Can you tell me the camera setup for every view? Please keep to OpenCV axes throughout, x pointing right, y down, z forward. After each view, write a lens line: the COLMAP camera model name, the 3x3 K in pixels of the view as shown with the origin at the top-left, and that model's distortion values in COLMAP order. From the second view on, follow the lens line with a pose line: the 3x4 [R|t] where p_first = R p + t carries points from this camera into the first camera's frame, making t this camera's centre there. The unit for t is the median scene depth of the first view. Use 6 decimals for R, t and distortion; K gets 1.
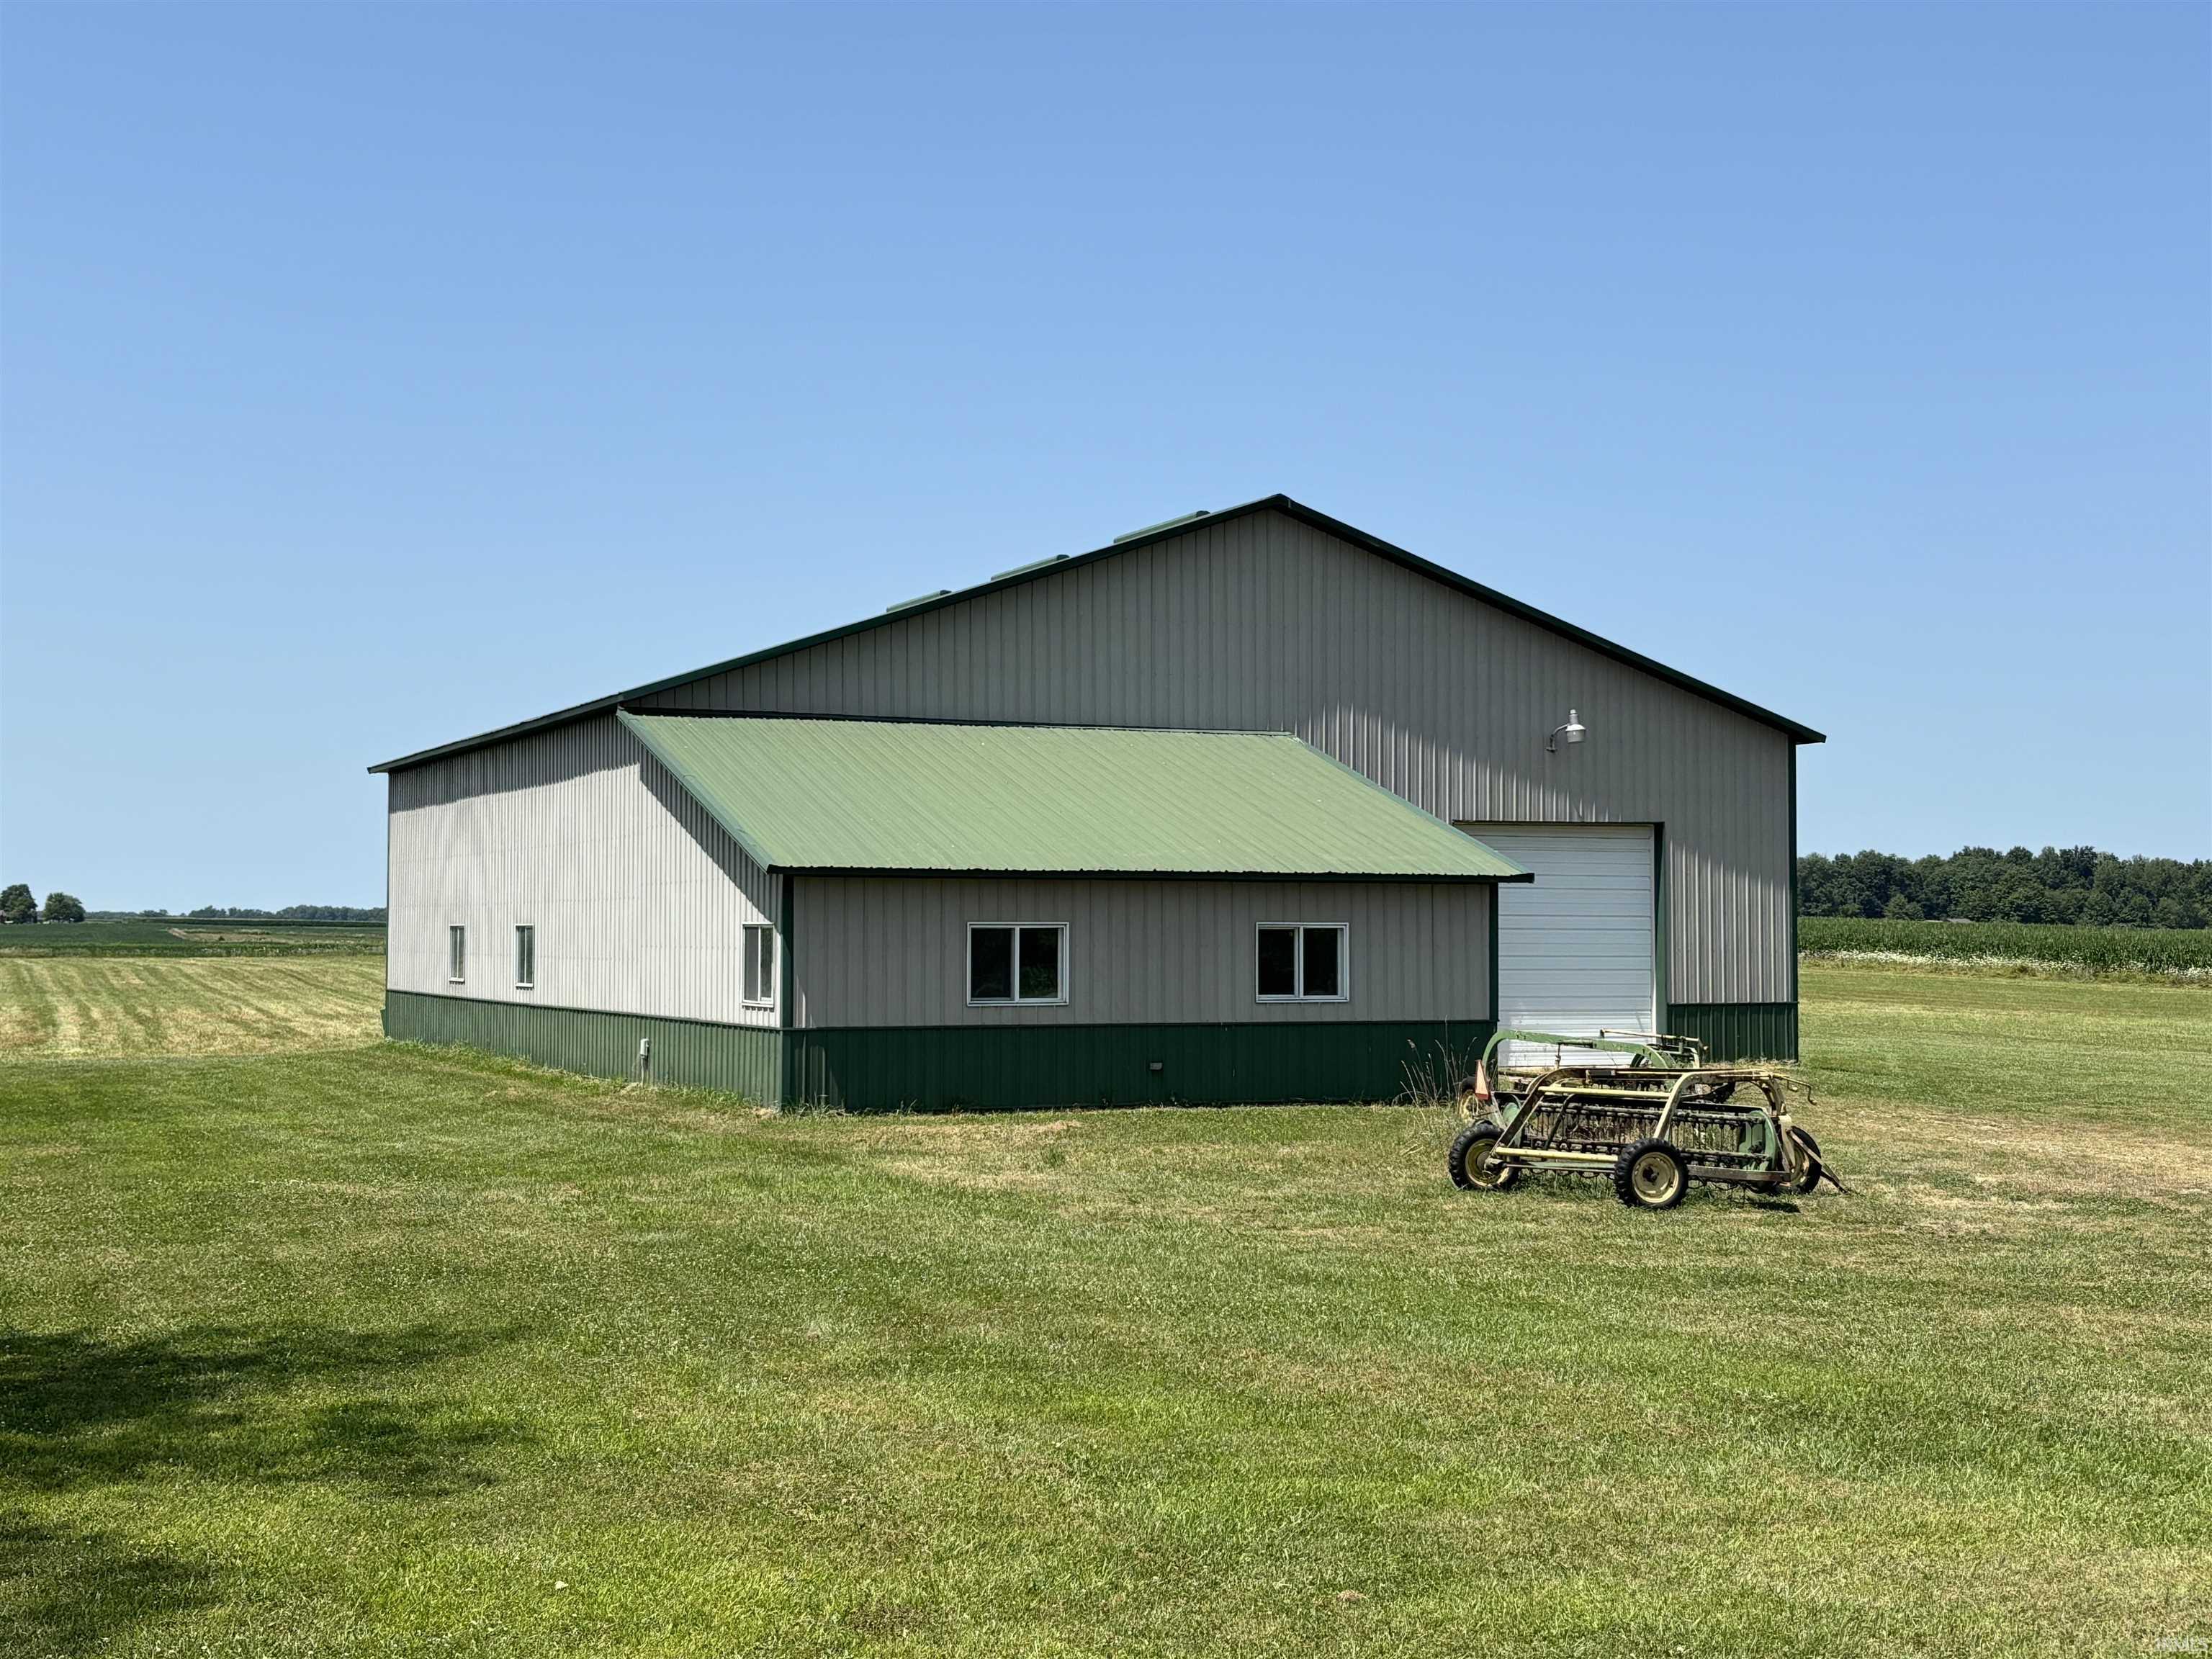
lens RADIAL K [[2855.4, 0, 1107.6], [0, 2855.4, 829.0], [0, 0, 1]] dist [0.012598, 0.000000]
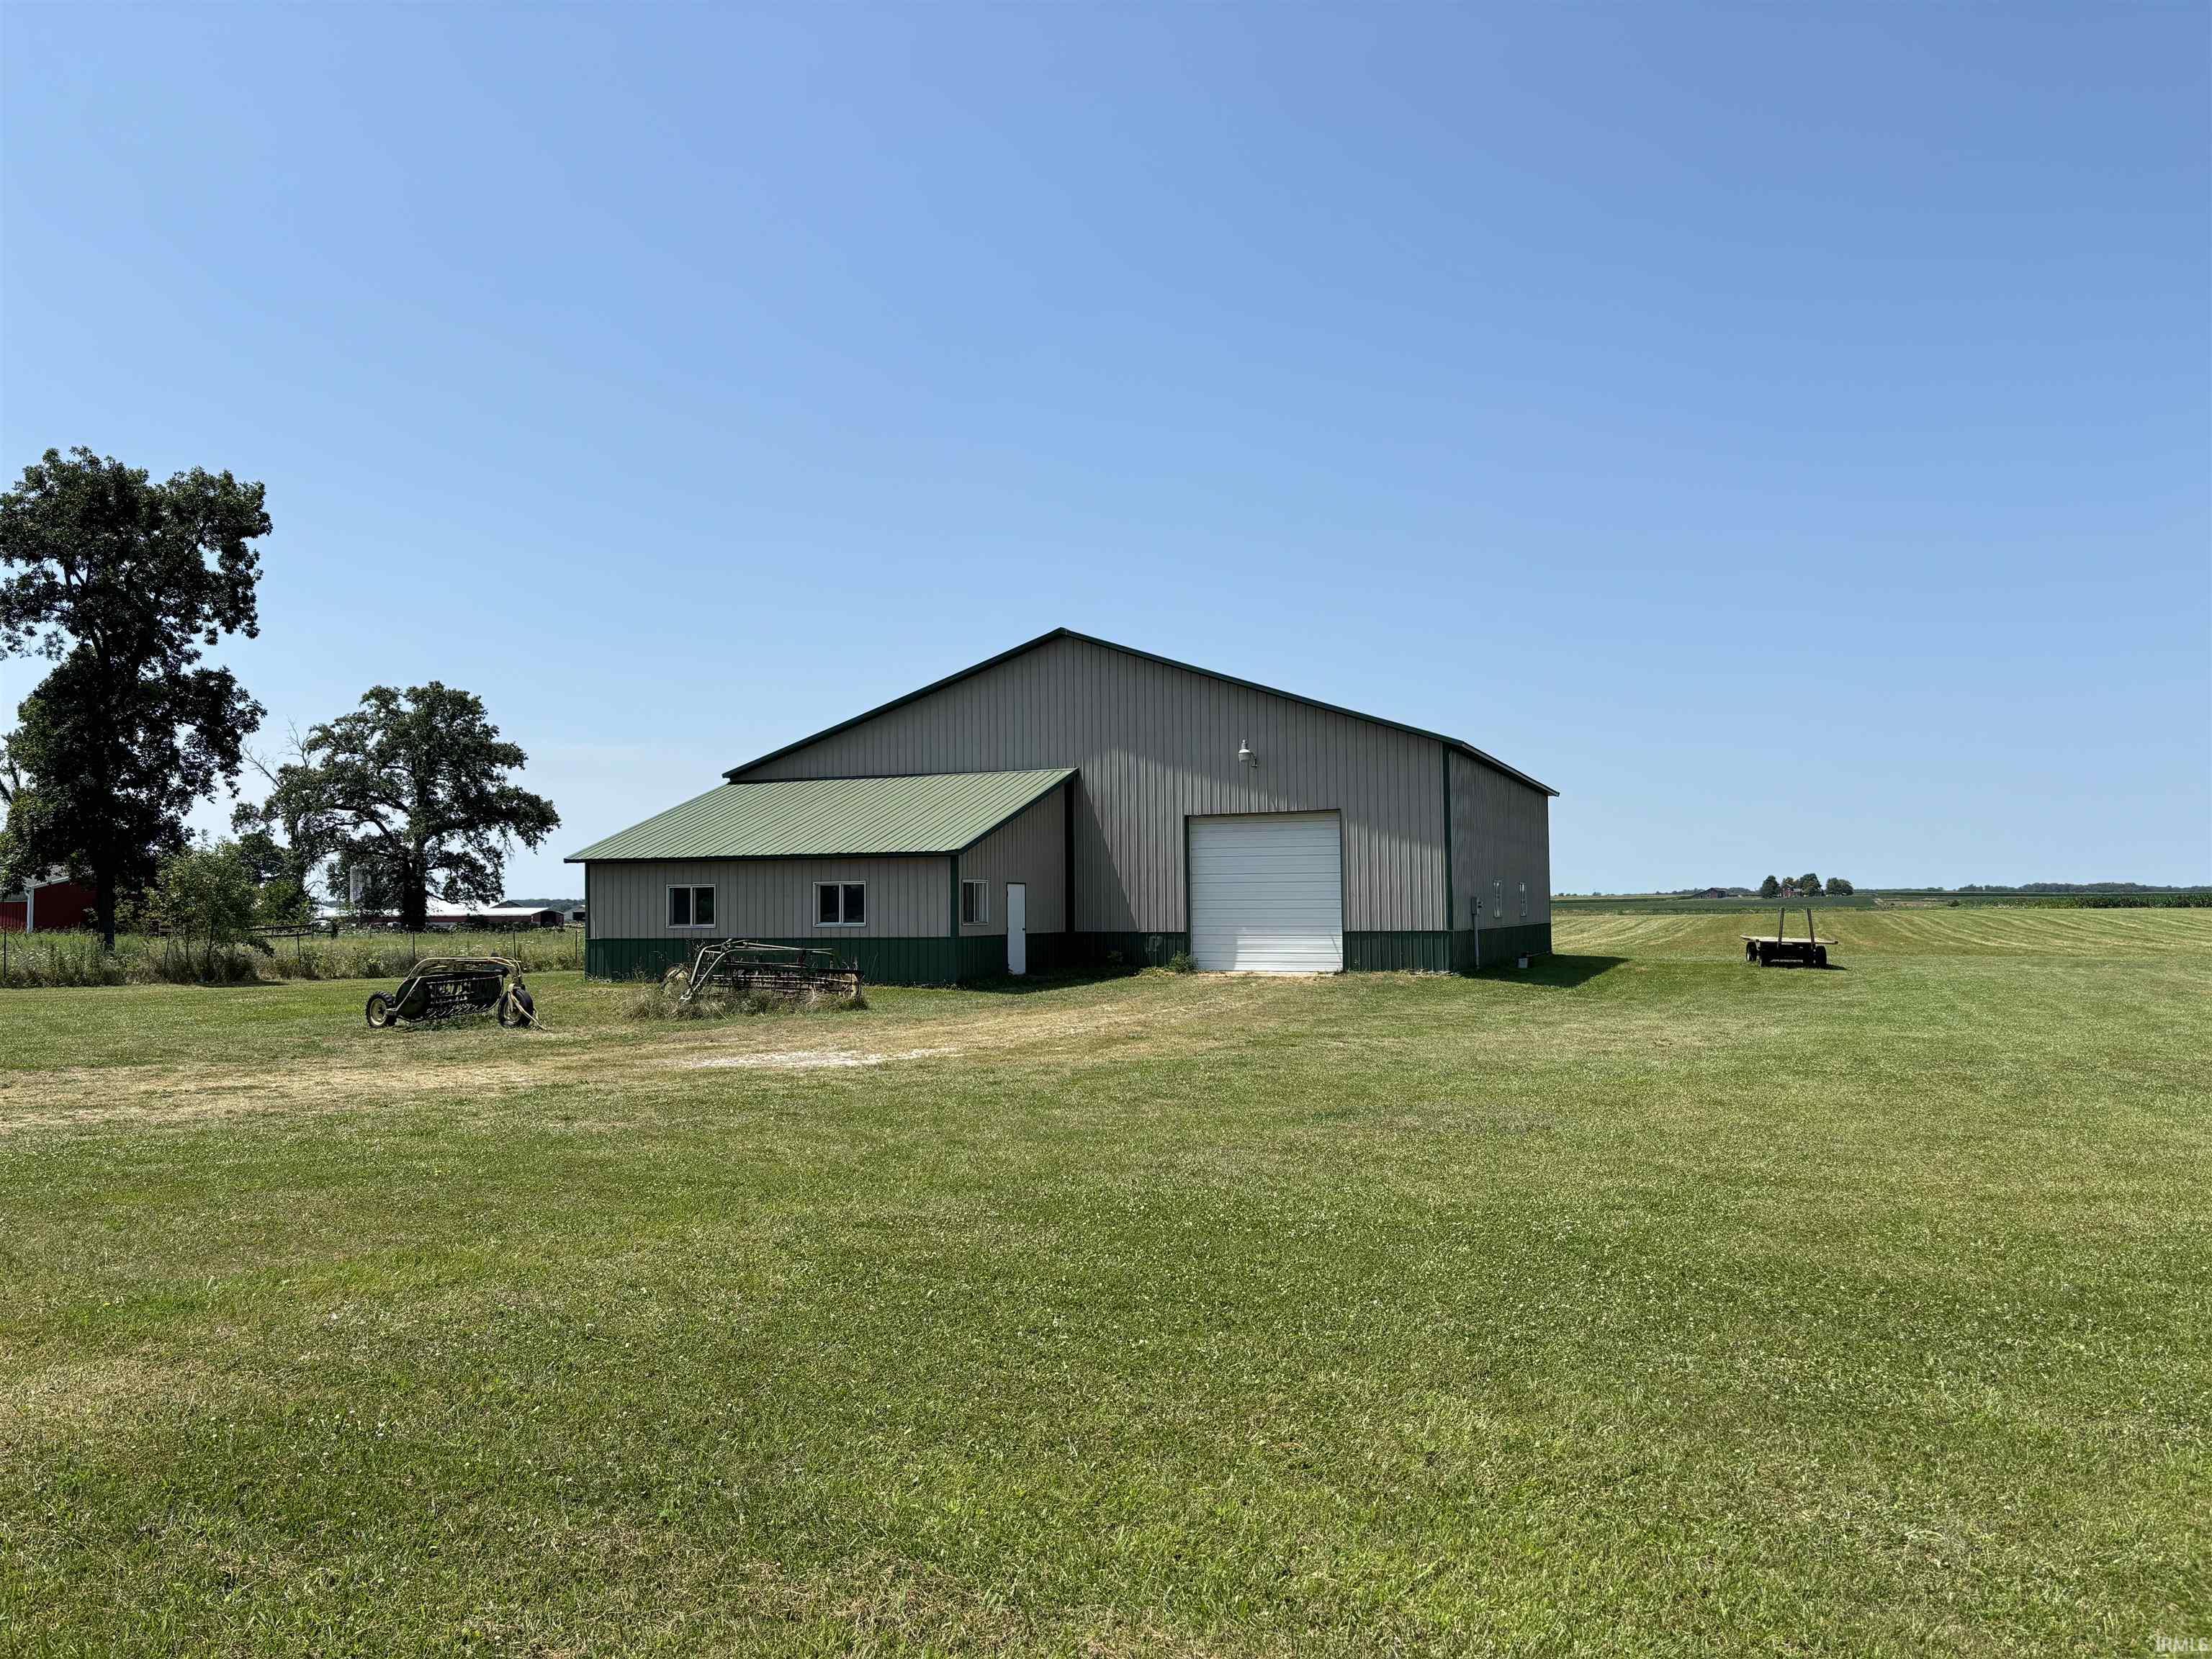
lens RADIAL K [[1666.1, 0, 1099.9], [0, 1666.1, 824.3], [0, 0, 1]] dist [0.009678, -0.000281]
pose [[0.675387, -0.033557, -0.736699, 0.891549], [0.036008, 0.999273, -0.012505, 0.014326], [0.736584, -0.018081, 0.676105, 0.383362]]
